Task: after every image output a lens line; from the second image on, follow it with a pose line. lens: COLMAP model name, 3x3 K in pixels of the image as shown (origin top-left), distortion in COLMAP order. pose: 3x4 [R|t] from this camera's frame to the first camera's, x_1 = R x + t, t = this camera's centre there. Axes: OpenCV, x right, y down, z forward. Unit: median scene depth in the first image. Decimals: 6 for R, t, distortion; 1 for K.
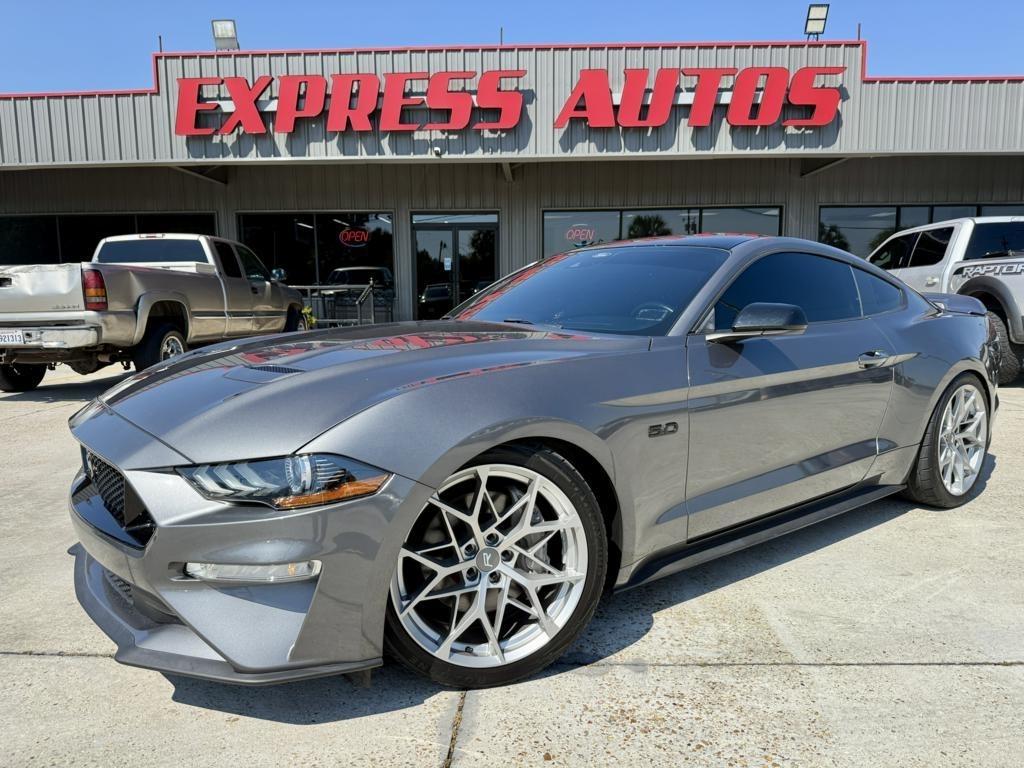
lens RADIAL K [[723.0, 0, 512.0], [0, 723.0, 384.0], [0, 0, 1]] dist [0.079908, -0.146006]
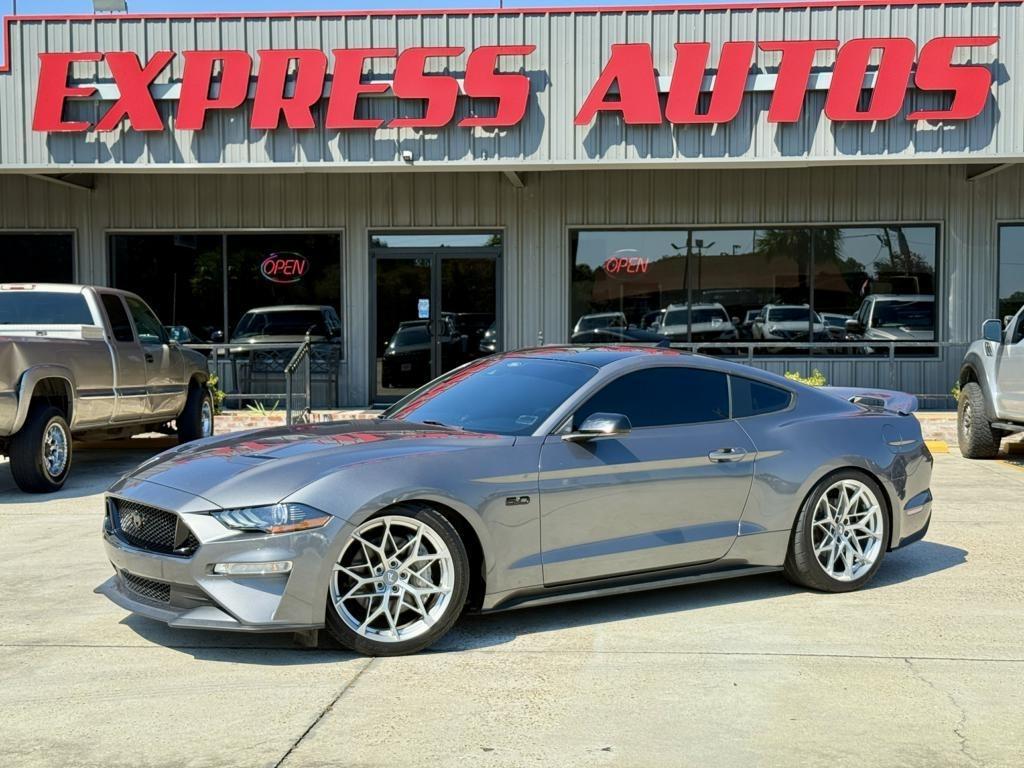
lens RADIAL K [[1426.7, 0, 516.6], [0, 1426.7, 398.8], [0, 0, 1]] dist [0.129943, -0.015444]
pose [[0.999147, 0.006296, -0.040810, 0.059393], [-0.009380, 0.997077, -0.075825, 0.013990], [0.040213, 0.076143, 0.996286, -0.346715]]
